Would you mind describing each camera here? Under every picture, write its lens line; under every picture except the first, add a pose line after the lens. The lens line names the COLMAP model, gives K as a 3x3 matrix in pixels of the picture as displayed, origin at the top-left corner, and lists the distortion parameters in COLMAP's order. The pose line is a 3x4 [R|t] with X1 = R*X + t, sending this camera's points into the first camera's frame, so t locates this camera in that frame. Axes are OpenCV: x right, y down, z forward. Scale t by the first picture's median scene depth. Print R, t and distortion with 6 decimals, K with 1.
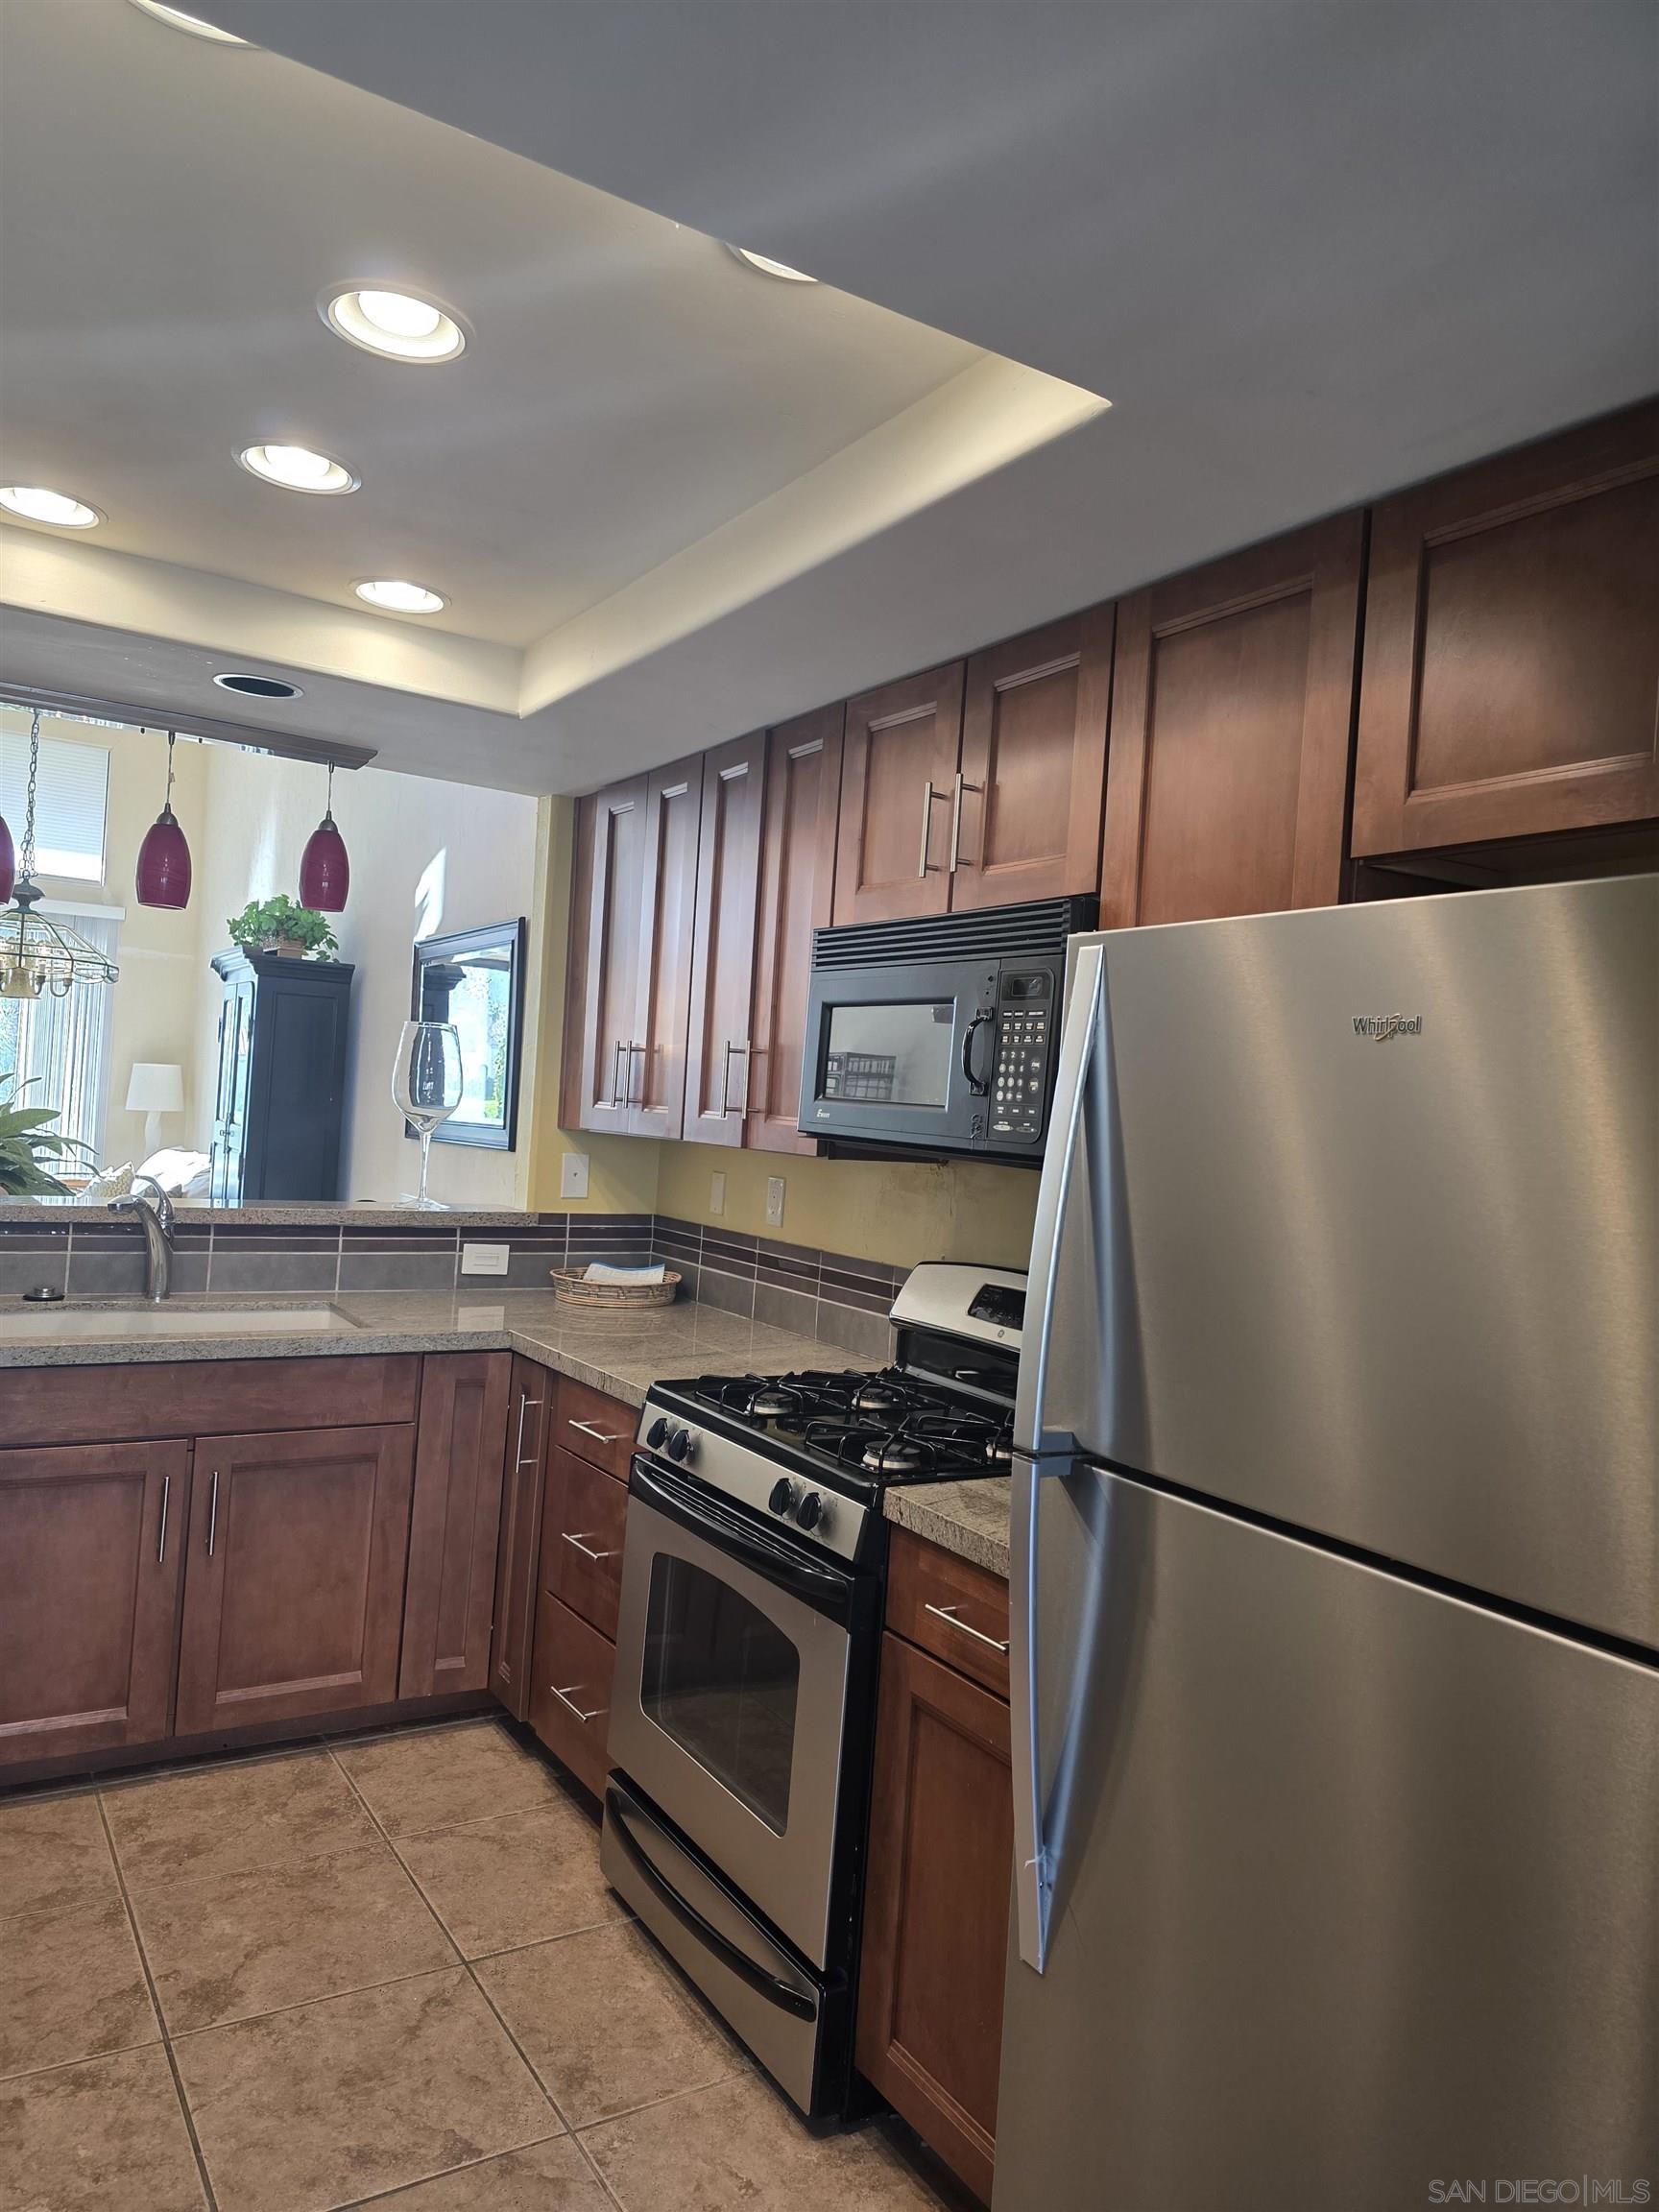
lens RADIAL K [[1488.6, 0, 832.1], [0, 1488.6, 1111.2], [0, 0, 1]] dist [0.078431, -0.069064]
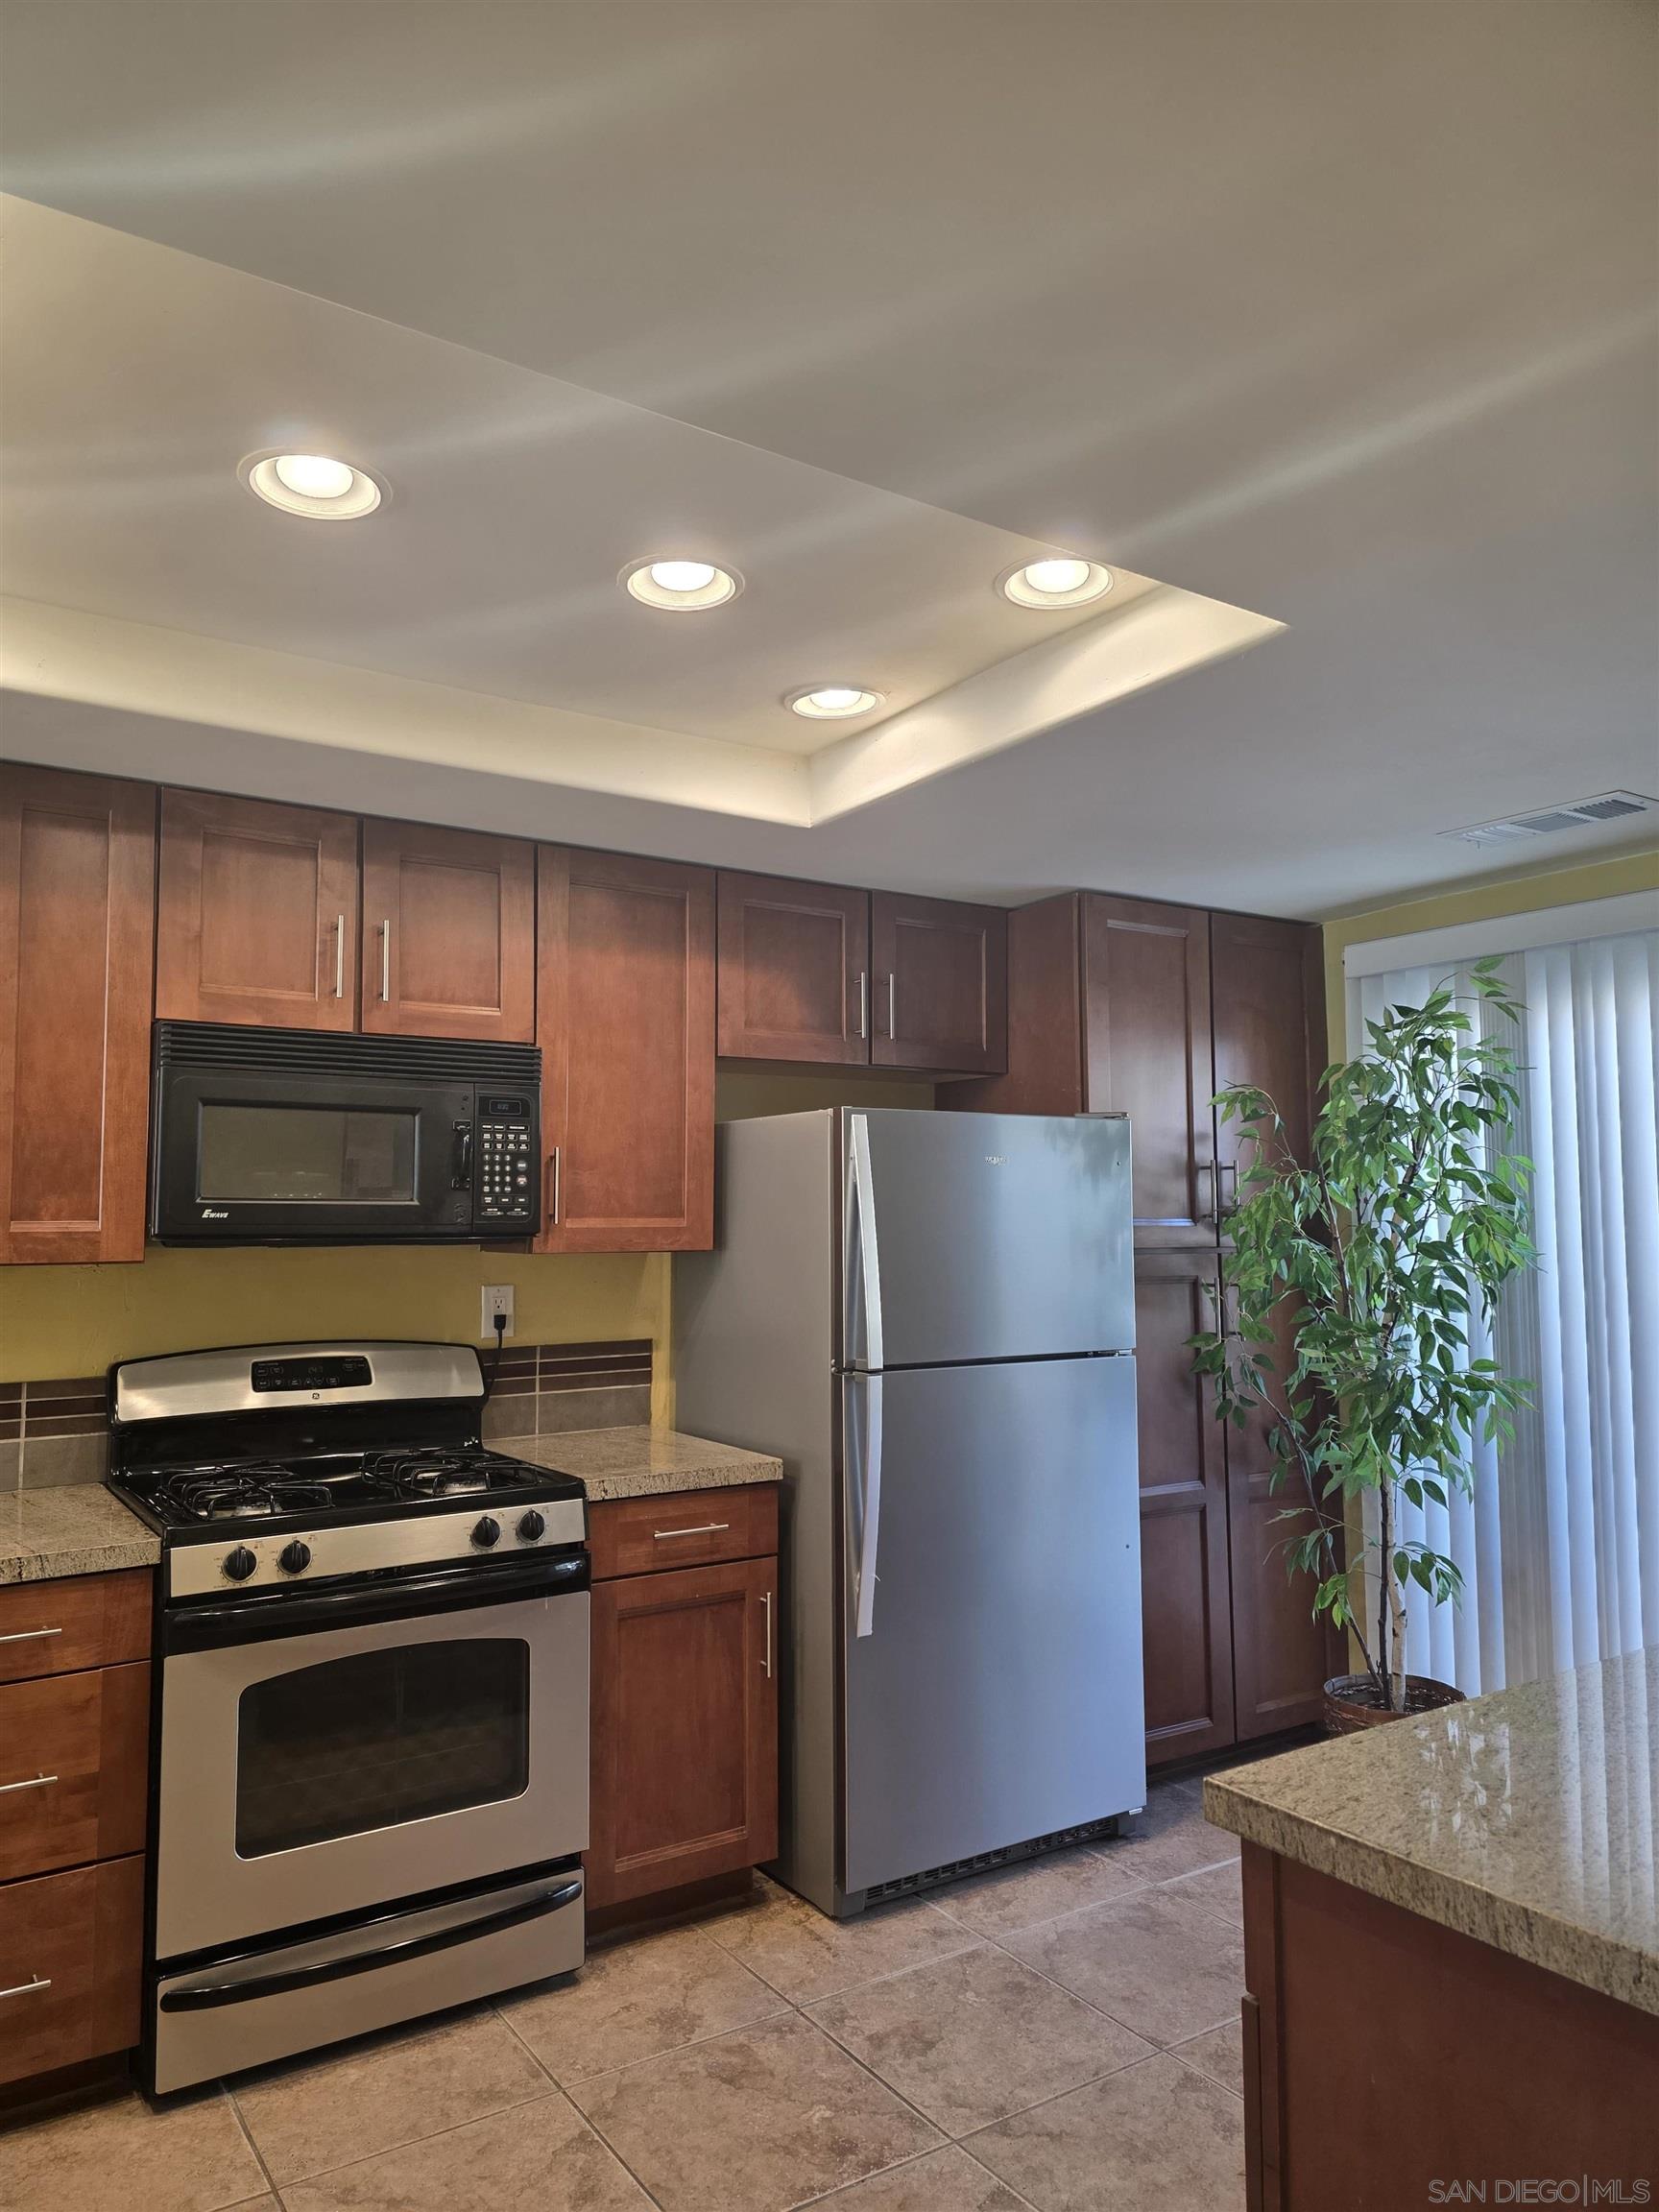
lens RADIAL K [[1488.6, 0, 832.1], [0, 1488.6, 1111.2], [0, 0, 1]] dist [0.078431, -0.069064]
pose [[-0.036454, 0.004255, 0.999326, -1.238617], [0.001217, 0.999990, -0.004213, -0.074417], [-0.999335, 0.001063, -0.036459, 0.758354]]
